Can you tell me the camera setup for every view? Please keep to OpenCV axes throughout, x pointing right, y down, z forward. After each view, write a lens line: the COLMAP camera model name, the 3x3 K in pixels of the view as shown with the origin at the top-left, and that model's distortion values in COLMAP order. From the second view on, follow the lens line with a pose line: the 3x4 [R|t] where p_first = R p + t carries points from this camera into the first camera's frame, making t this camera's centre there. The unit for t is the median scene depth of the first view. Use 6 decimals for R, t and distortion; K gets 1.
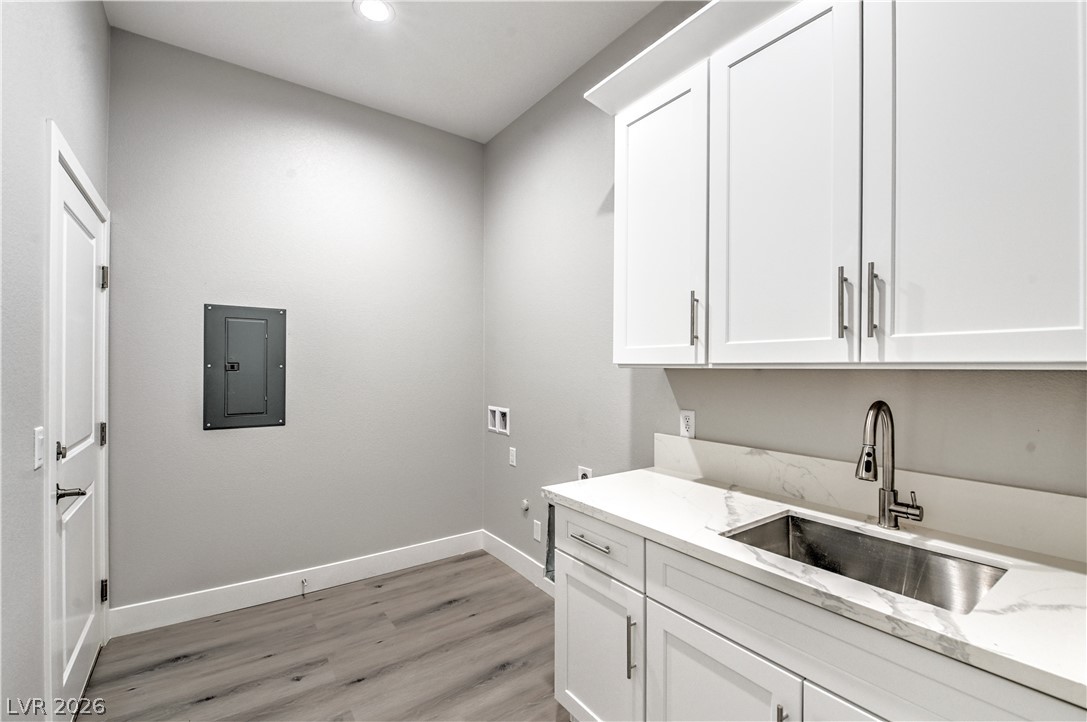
lens RADIAL K [[464.8, 0, 546.6], [0, 464.8, 361.9], [0, 0, 1]] dist [0.011150, -0.007122]
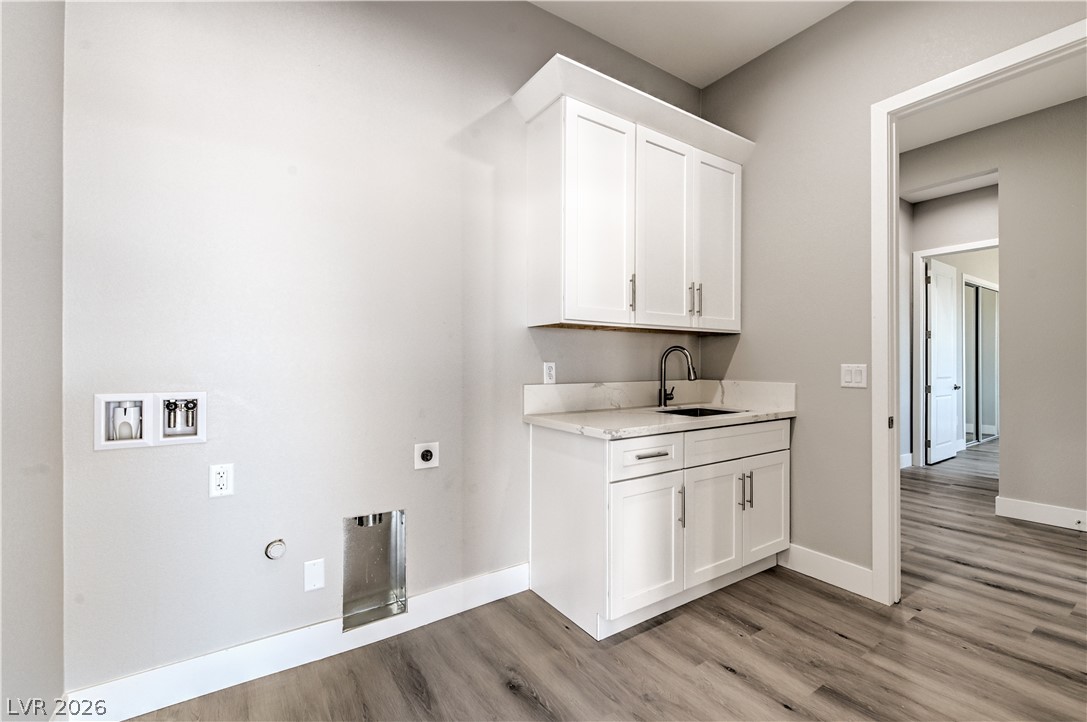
lens RADIAL K [[464.8, 0, 544.7], [0, 464.8, 364.2], [0, 0, 1]] dist [0.011150, -0.007122]
pose [[0.040351, -0.005685, 0.999169, -0.903314], [-0.009517, 0.999936, 0.006074, 0.100375], [-0.999140, -0.009754, 0.040294, 0.944234]]
